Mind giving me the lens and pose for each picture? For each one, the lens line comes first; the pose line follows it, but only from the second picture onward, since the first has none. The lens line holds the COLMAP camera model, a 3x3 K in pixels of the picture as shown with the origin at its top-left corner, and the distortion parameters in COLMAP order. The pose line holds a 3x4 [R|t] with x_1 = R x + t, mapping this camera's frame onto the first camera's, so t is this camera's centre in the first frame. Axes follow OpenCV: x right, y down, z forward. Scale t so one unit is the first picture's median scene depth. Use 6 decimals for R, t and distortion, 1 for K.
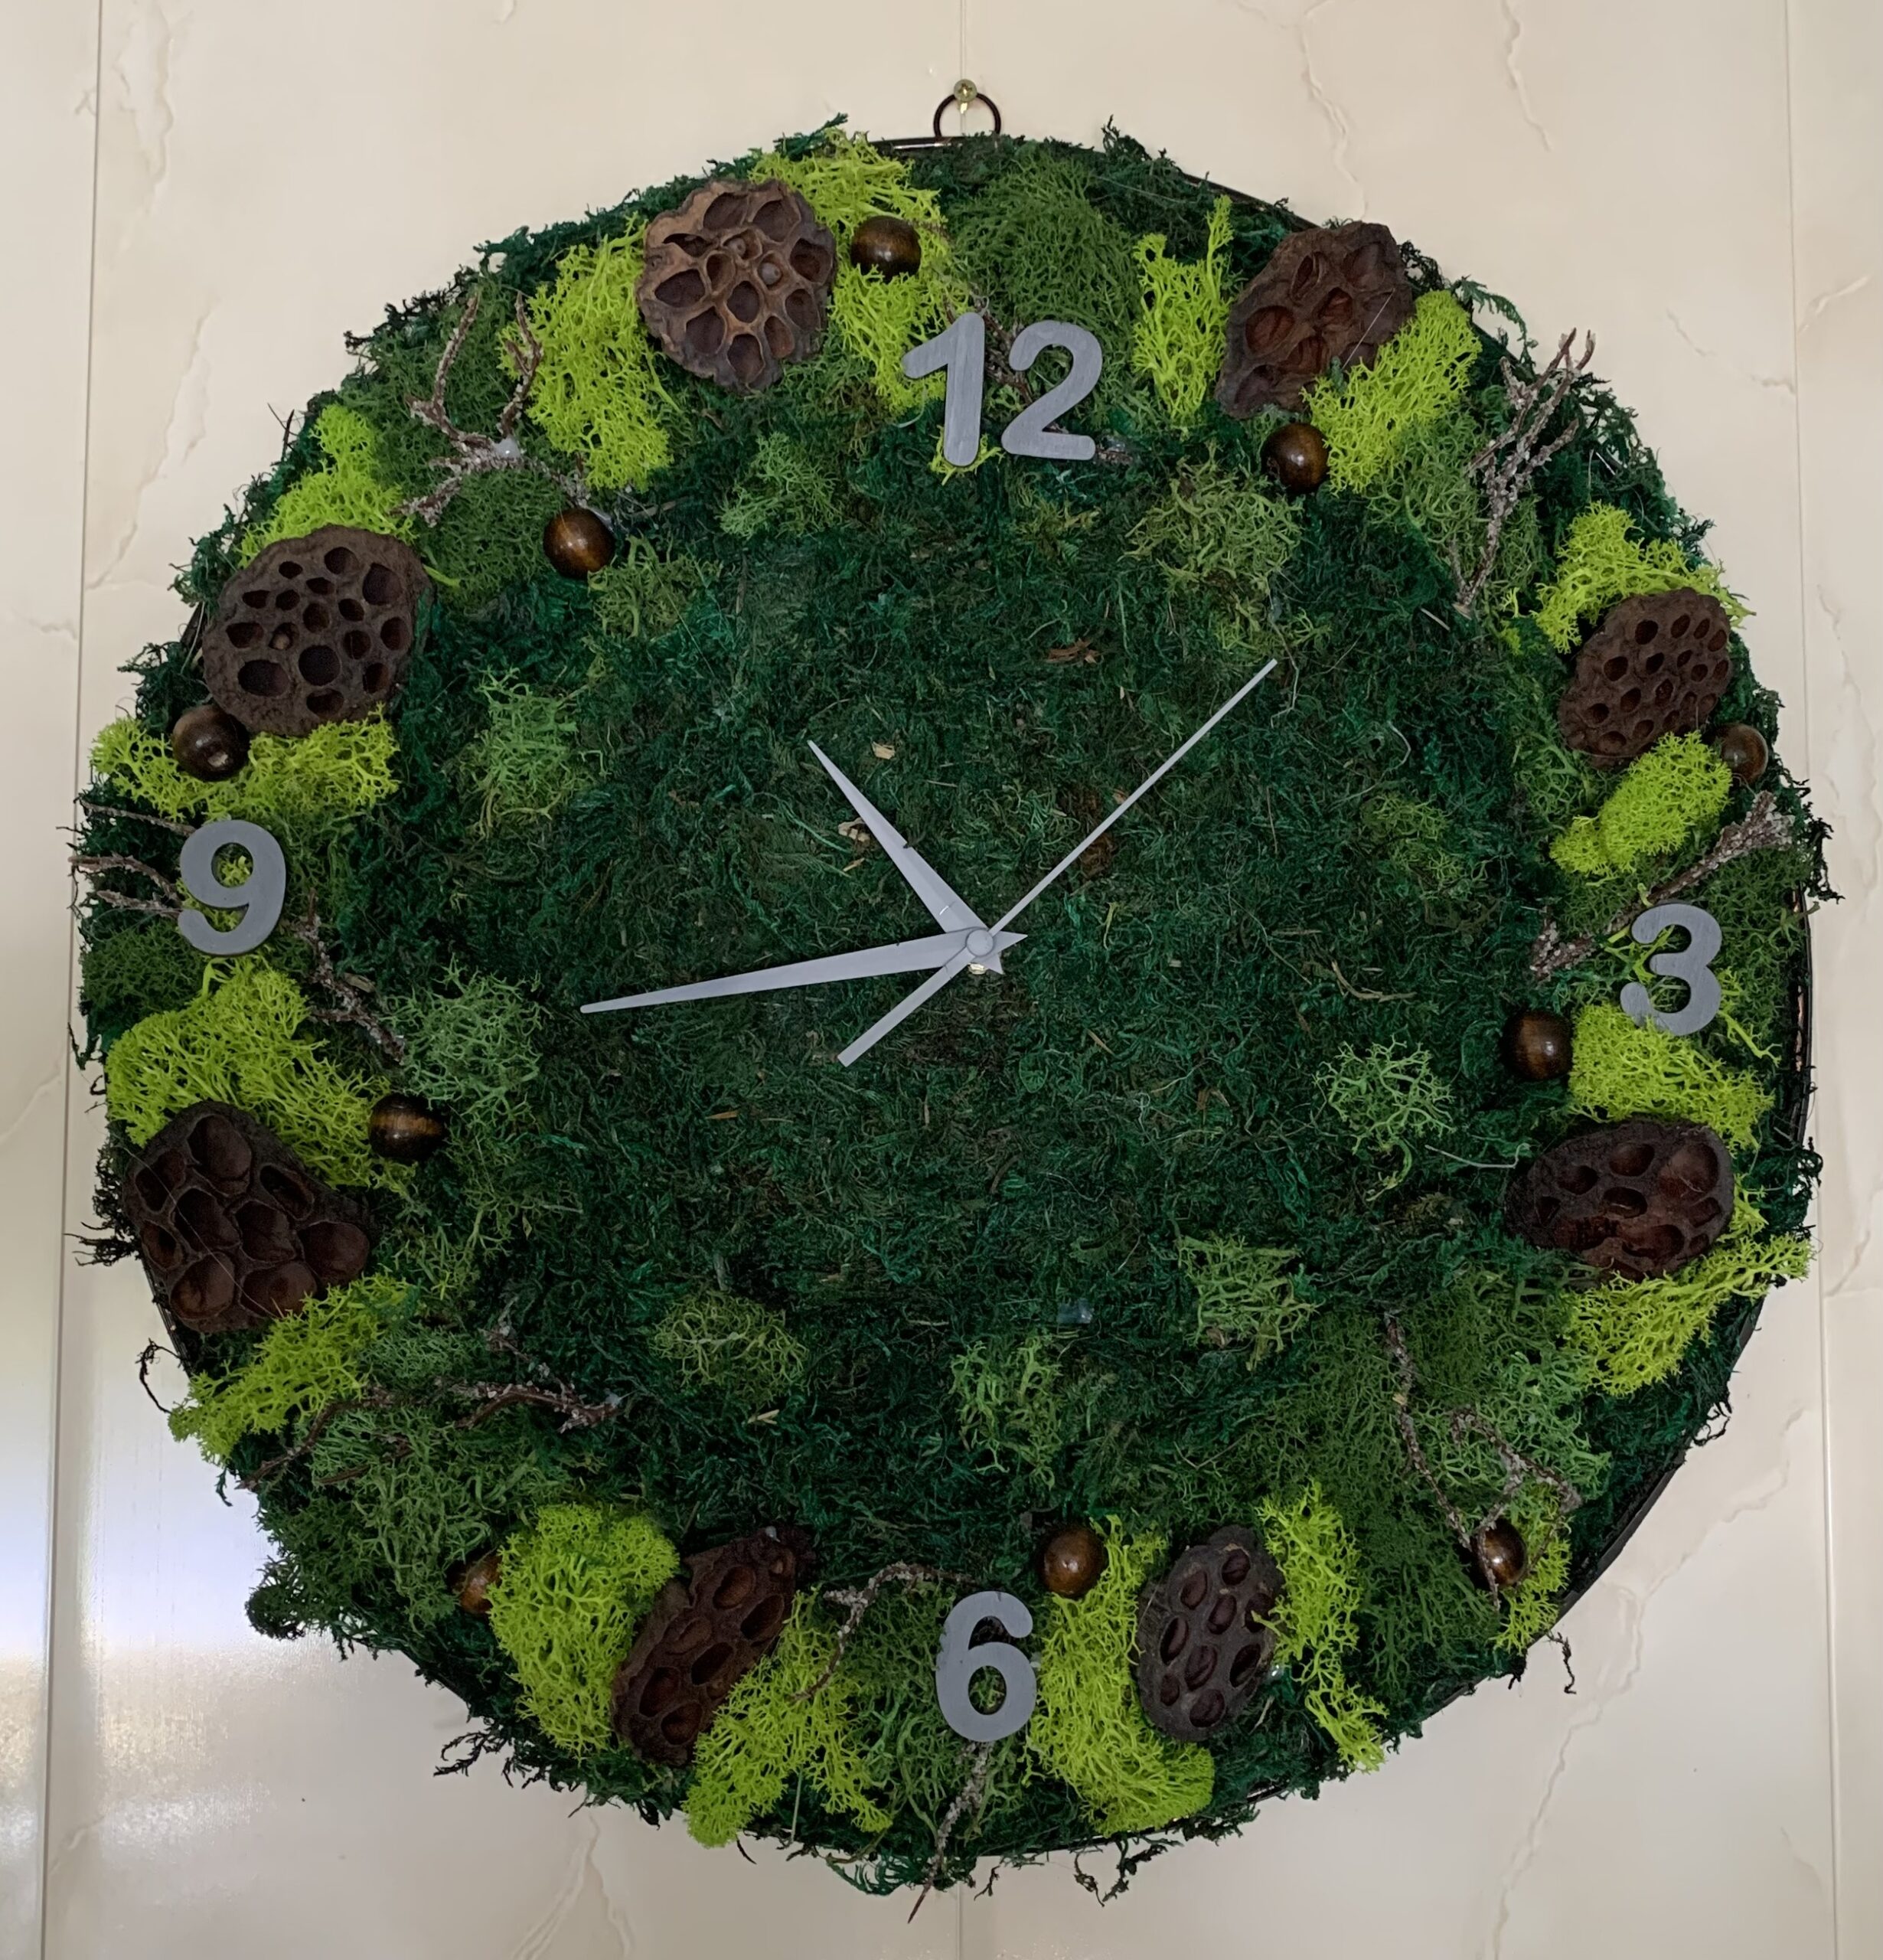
lens RADIAL K [[2333.9, 0, 956.9], [0, 2333.9, 974.2], [0, 0, 1]] dist [0.015607, 0.000000]
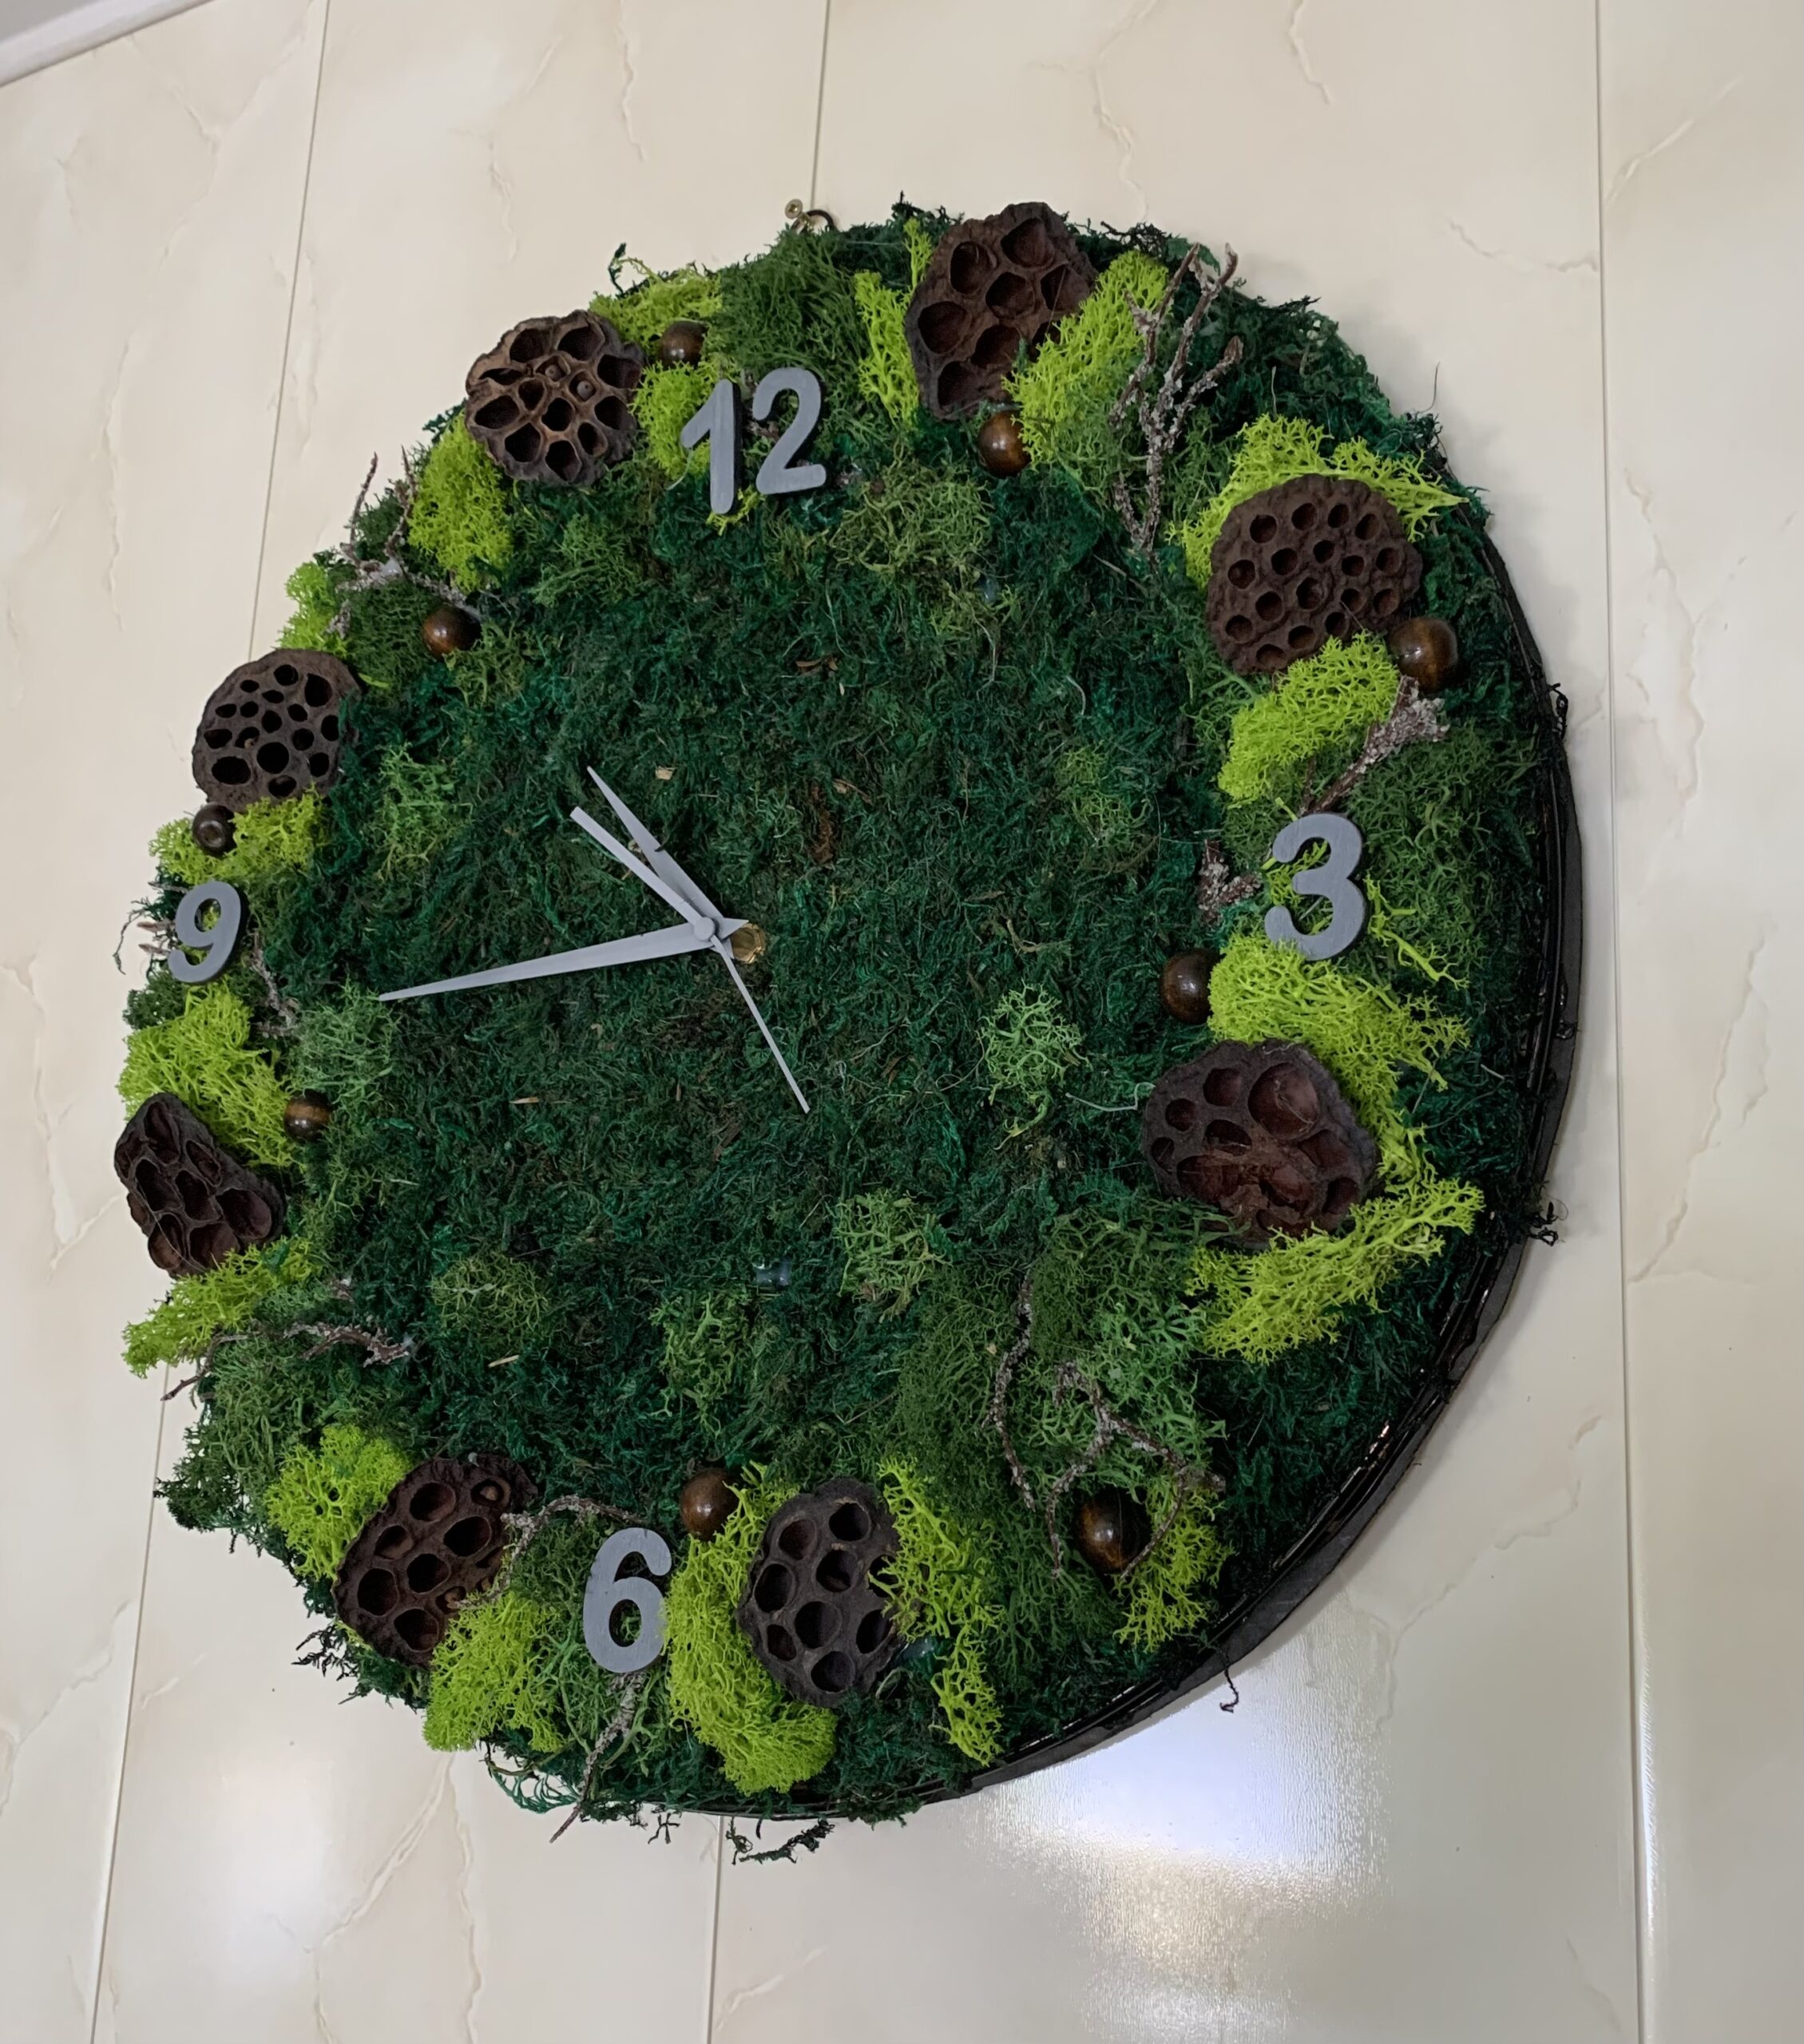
lens RADIAL K [[2067.5, 0, 913.0], [0, 2067.5, 1017.1], [0, 0, 1]] dist [0.015265, 0.000000]
pose [[0.836967, -0.072279, -0.542459, 0.608362], [-0.005976, 0.989973, -0.141127, 0.162057], [0.547221, 0.121360, 0.828143, 0.265688]]
